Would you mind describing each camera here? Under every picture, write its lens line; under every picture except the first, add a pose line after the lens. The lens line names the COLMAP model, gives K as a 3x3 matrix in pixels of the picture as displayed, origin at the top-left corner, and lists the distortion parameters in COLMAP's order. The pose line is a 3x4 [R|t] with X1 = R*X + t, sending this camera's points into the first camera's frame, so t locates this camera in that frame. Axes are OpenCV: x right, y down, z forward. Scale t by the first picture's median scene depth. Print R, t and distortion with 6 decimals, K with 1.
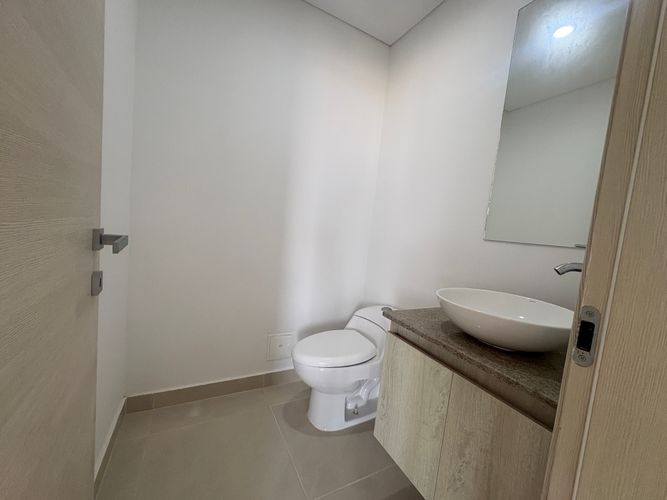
lens RADIAL K [[267.0, 0, 333.5], [0, 267.0, 250.0], [0, 0, 1]] dist [-0.000386, -0.000142]
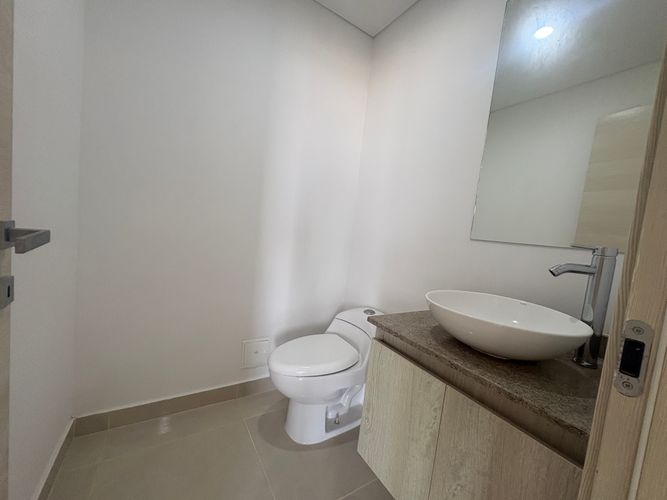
lens RADIAL K [[267.0, 0, 333.5], [0, 267.0, 250.0], [0, 0, 1]] dist [-0.000386, -0.000142]
pose [[0.997122, 0.002177, 0.075789, -0.002043], [-0.002288, 0.999996, 0.001376, 0.000291], [-0.075785, -0.001545, 0.997123, 0.096367]]
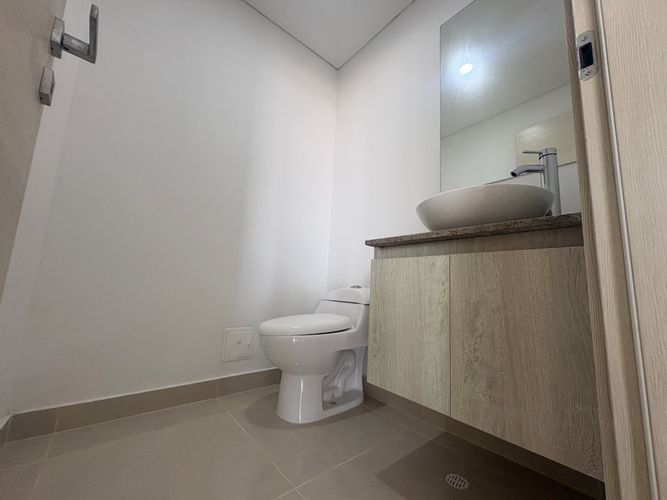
lens RADIAL K [[267.0, 0, 333.5], [0, 267.0, 250.0], [0, 0, 1]] dist [-0.000386, -0.000142]
pose [[0.975957, -0.021948, 0.216856, -0.143290], [0.067047, 0.976908, -0.202870, 0.464934], [-0.207396, 0.212532, 0.954891, 0.103591]]
